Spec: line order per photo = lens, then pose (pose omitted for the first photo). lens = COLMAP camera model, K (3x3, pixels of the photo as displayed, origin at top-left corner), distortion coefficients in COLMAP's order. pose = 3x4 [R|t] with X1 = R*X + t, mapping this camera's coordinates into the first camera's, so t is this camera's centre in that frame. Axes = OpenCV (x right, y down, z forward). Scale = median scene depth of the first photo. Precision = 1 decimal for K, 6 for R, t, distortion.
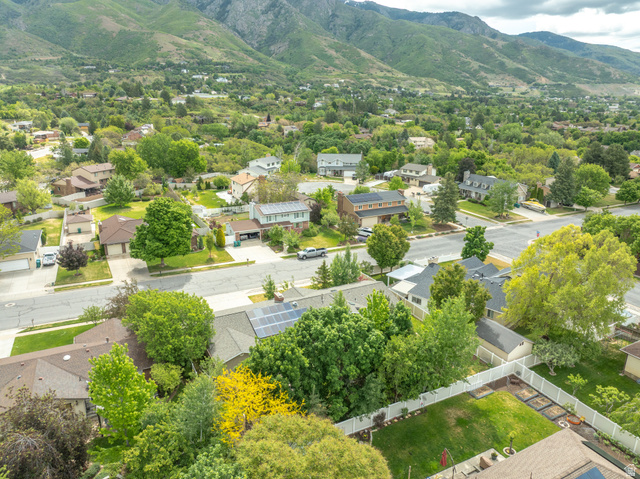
lens RADIAL K [[456.4, 0, 322.4], [0, 456.4, 239.7], [0, 0, 1]] dist [-0.028899, 0.007037]
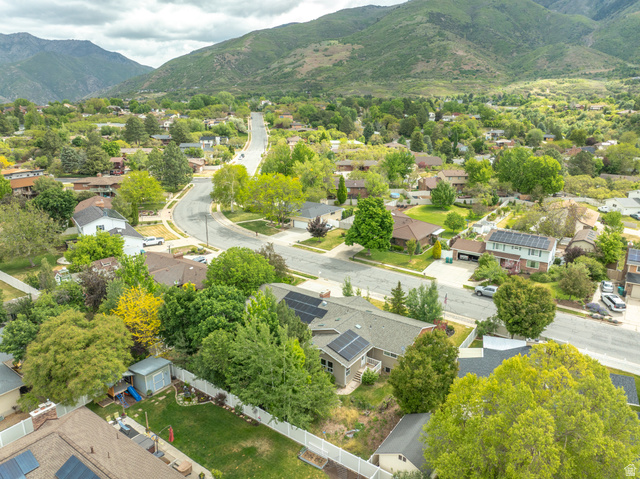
lens RADIAL K [[456.4, 0, 322.4], [0, 456.4, 239.7], [0, 0, 1]] dist [-0.028899, 0.007037]
pose [[0.437427, 0.239982, -0.866641, 0.582042], [-0.260936, 0.956142, 0.133061, -0.101424], [0.860564, 0.167933, 0.480863, 0.316199]]
